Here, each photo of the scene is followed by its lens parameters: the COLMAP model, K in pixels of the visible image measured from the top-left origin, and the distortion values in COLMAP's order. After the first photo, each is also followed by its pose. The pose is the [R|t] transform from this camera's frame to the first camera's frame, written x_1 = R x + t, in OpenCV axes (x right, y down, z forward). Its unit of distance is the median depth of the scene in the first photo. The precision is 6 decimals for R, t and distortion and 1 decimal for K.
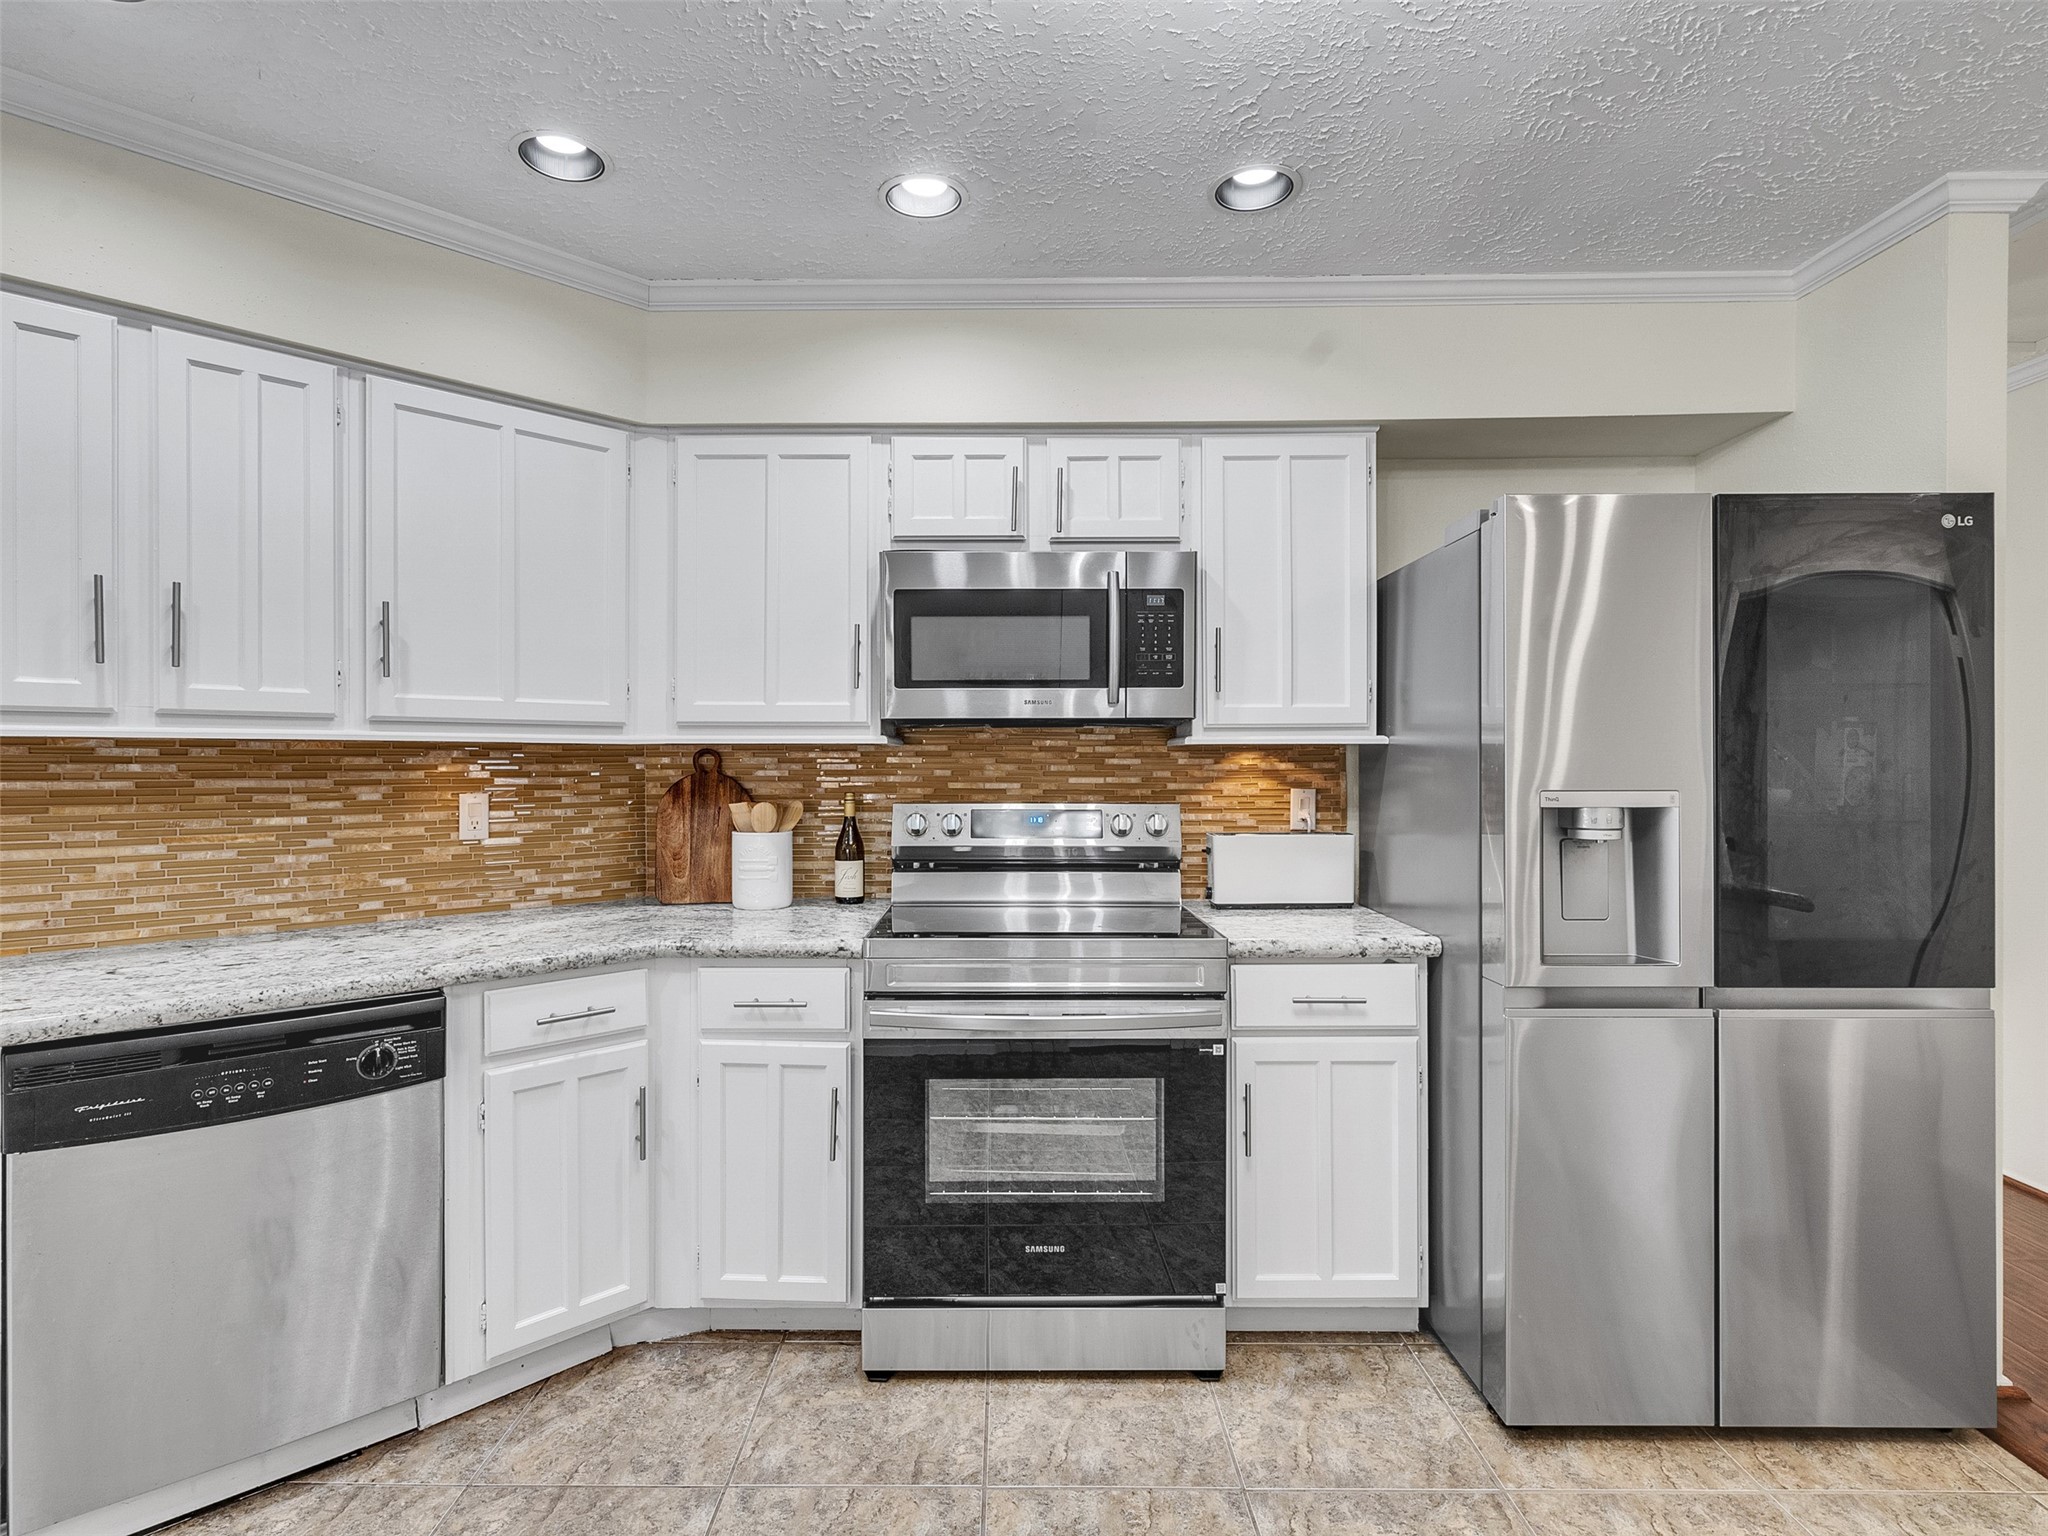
lens RADIAL K [[1047.2, 0, 1003.7], [0, 1047.2, 767.5], [0, 0, 1]] dist [-0.010580, 0.006074]
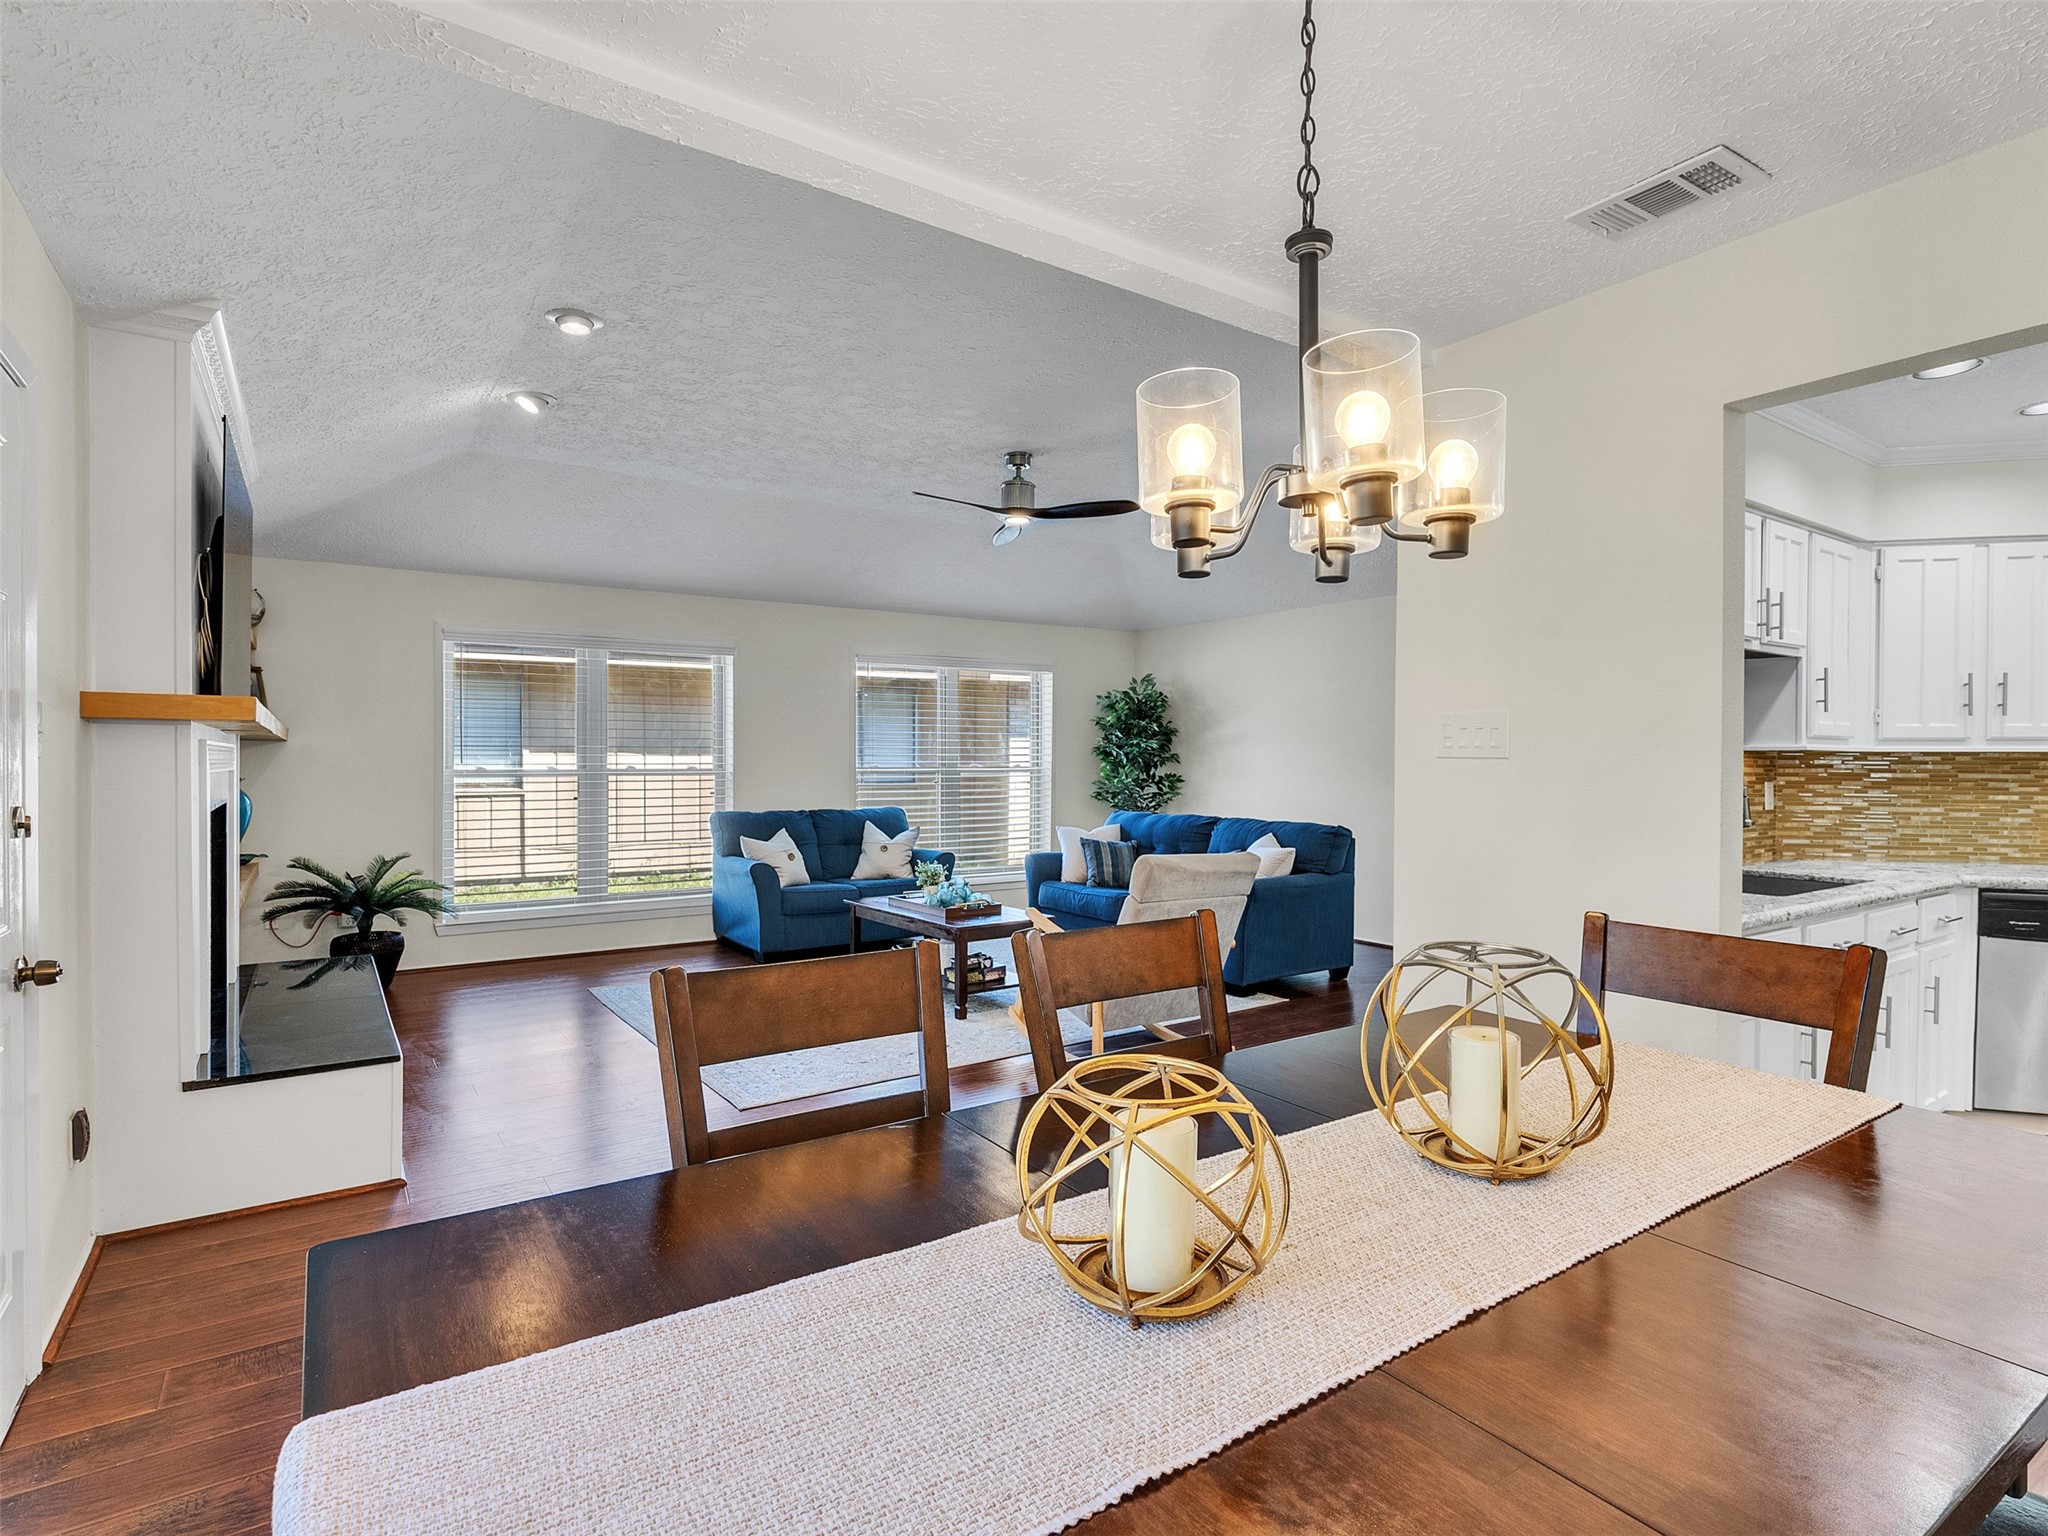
lens RADIAL K [[1047.2, 0, 999.8], [0, 1047.2, 766.8], [0, 0, 1]] dist [-0.010580, 0.006074]
pose [[0.558748, 0.006610, -0.829311, -0.185300], [-0.008661, 0.999960, 0.002135, 0.010447], [0.829292, 0.005989, 0.558783, -1.398839]]
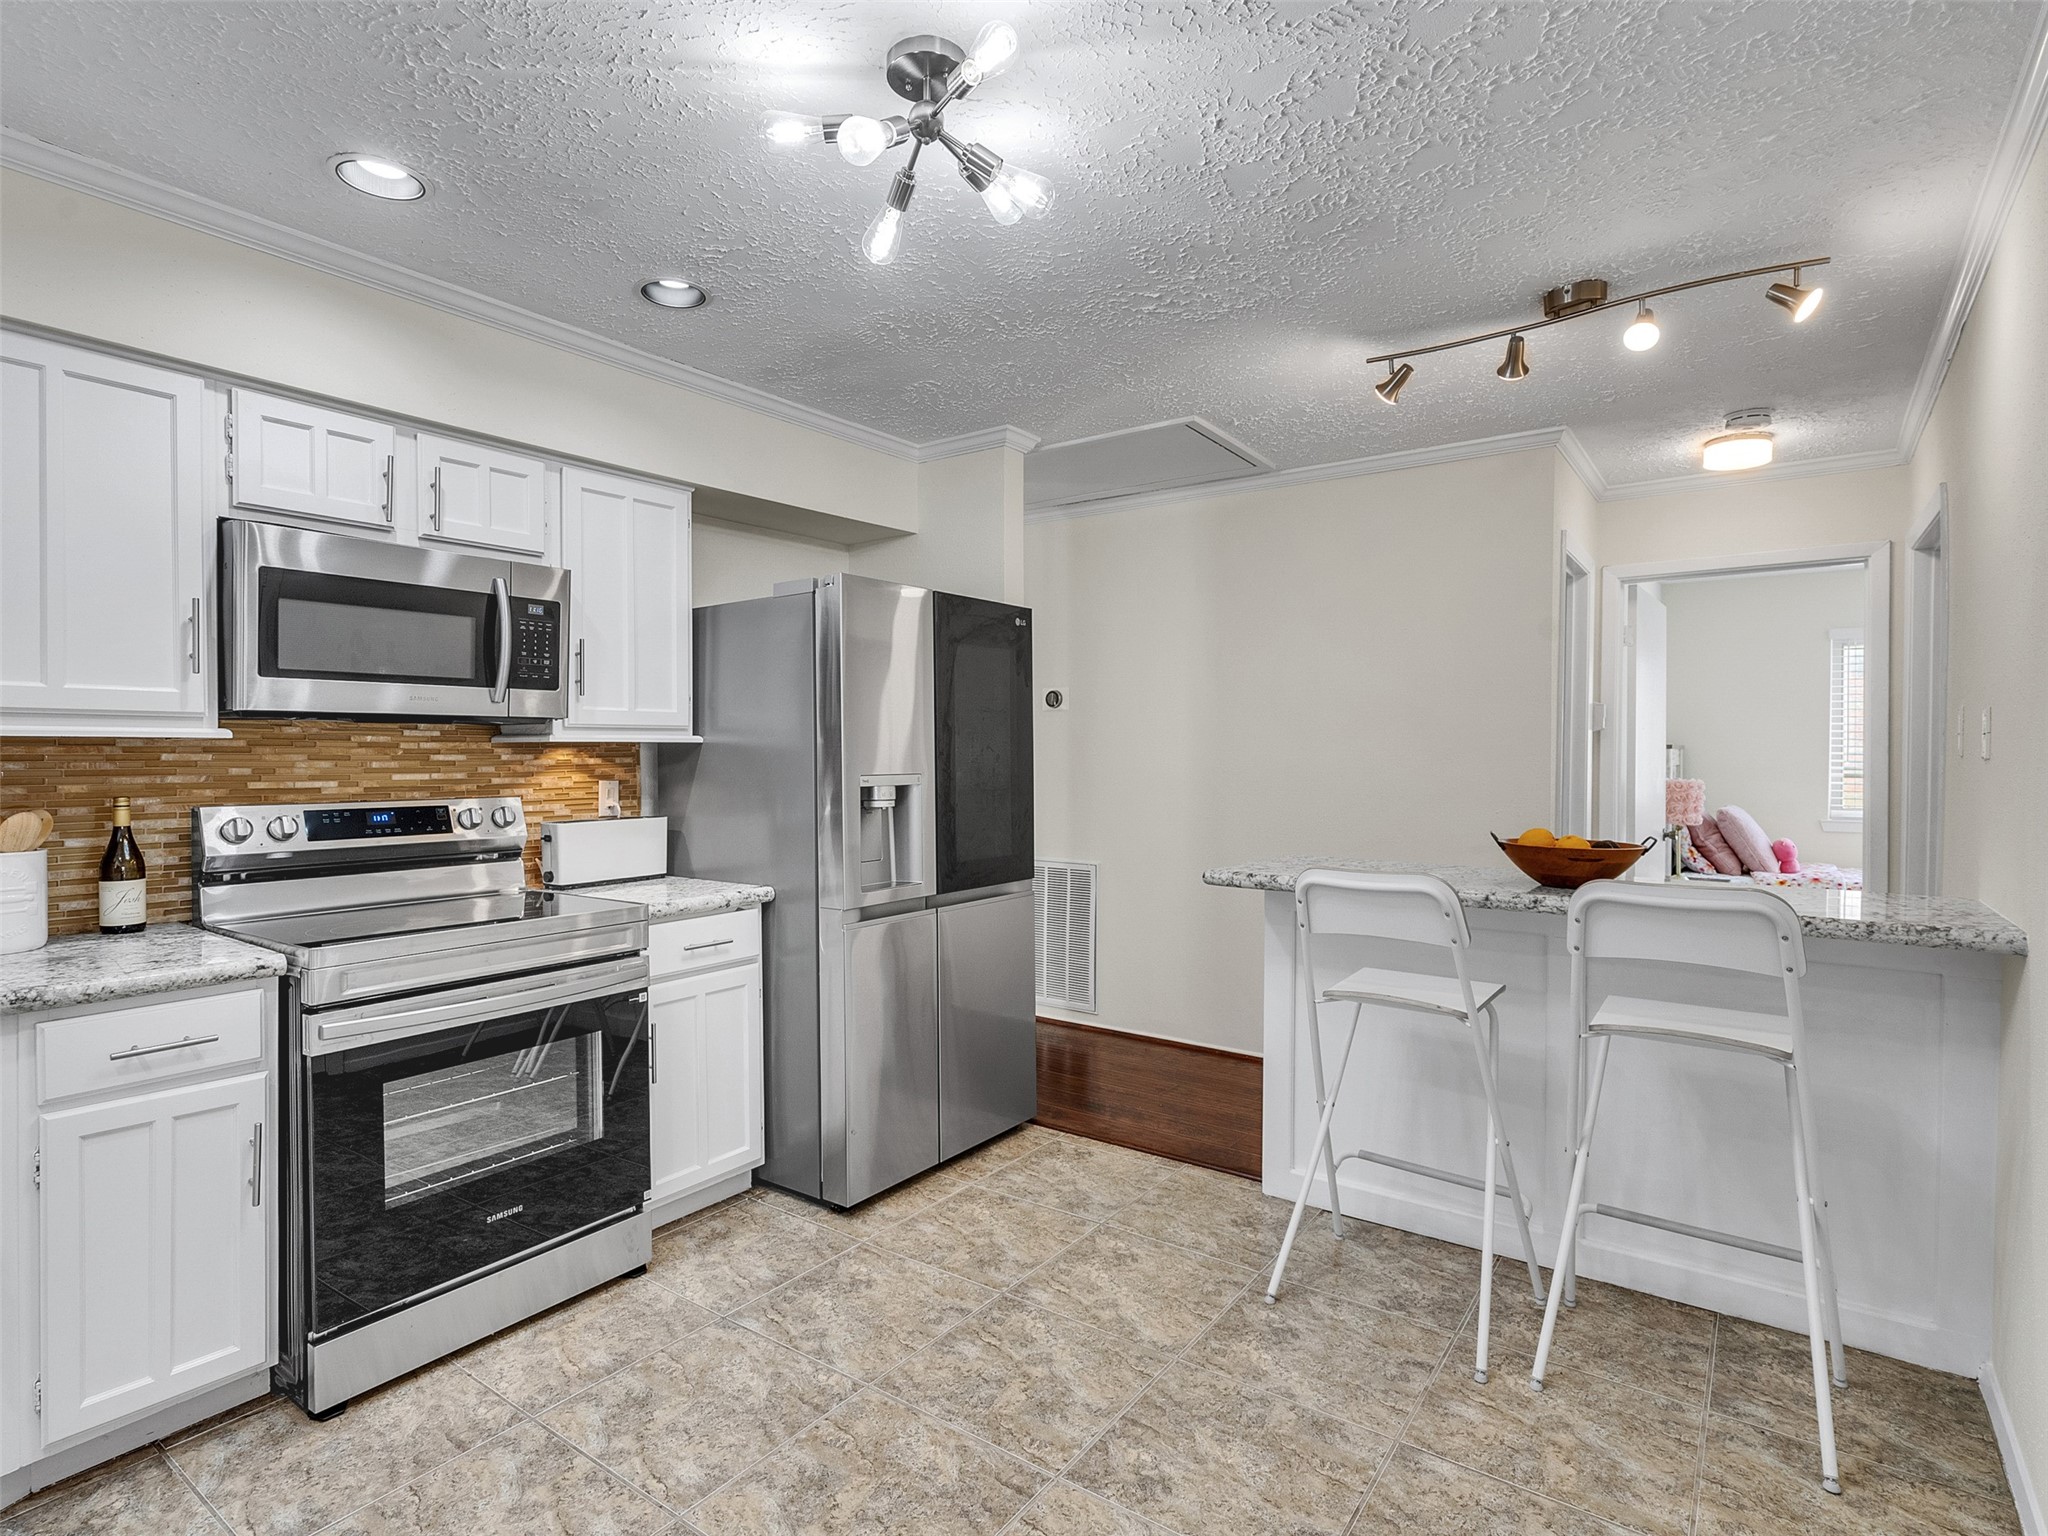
lens RADIAL K [[1047.2, 0, 1005.5], [0, 1047.2, 766.7], [0, 0, 1]] dist [-0.010580, 0.006074]
pose [[0.588528, -0.011152, 0.808400, -0.489552], [0.007982, 0.999936, 0.007983, -0.000686], [-0.808437, 0.001754, 0.588580, -0.040981]]
